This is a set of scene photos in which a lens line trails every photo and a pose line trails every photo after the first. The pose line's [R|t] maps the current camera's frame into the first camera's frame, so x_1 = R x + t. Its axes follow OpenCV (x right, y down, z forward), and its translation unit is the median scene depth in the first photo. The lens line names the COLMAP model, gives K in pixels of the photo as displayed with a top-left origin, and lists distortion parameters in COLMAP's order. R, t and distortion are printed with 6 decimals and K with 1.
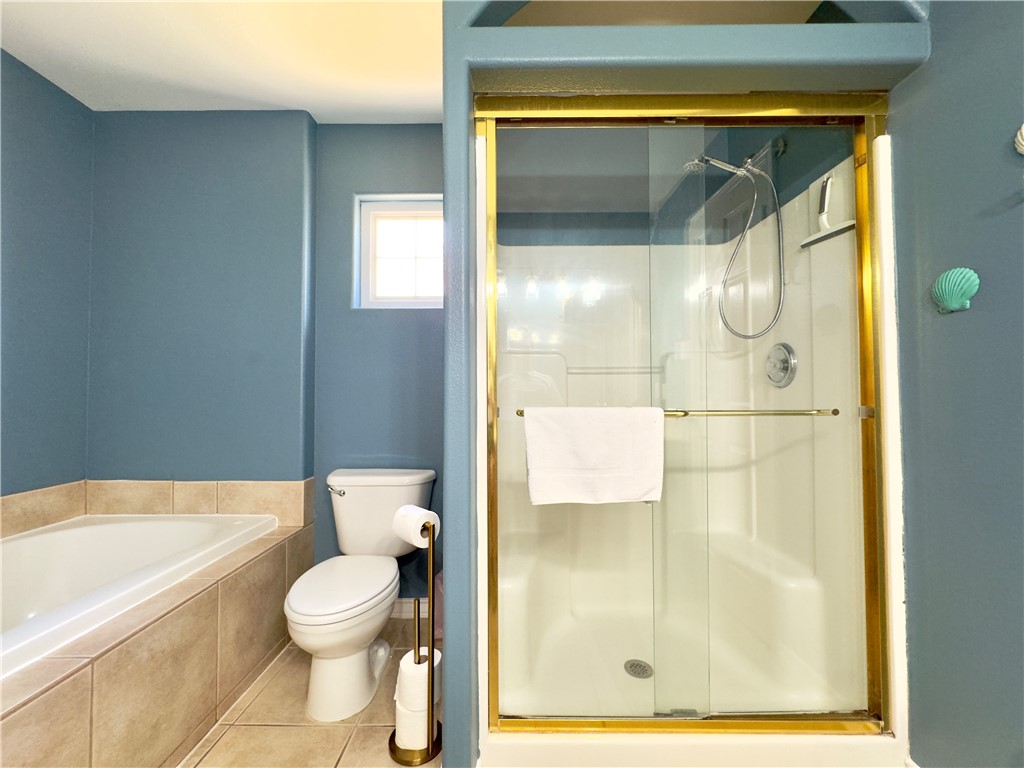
lens RADIAL K [[408.7, 0, 515.4], [0, 408.7, 385.3], [0, 0, 1]] dist [-0.001411, 0.000011]
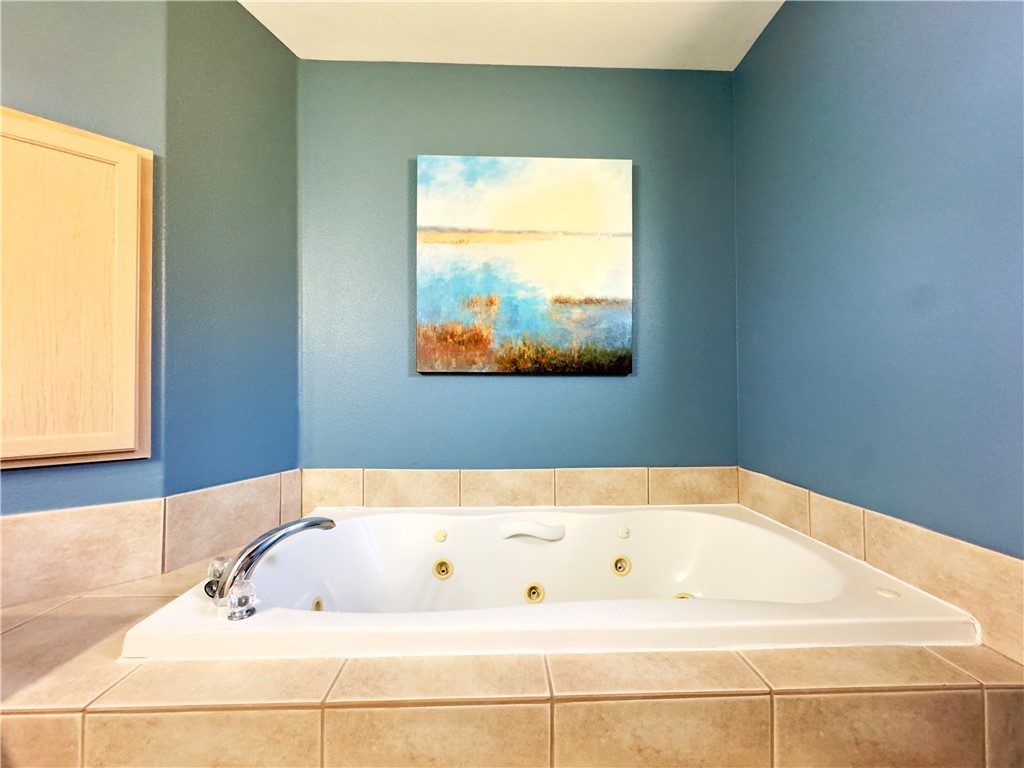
lens RADIAL K [[408.7, 0, 509.3], [0, 408.7, 382.5], [0, 0, 1]] dist [-0.001411, 0.000011]
pose [[0.027025, -0.015770, -0.999510, -0.143949], [0.025923, 0.999550, -0.015070, 0.045331], [0.999299, -0.025503, 0.027422, 0.525799]]
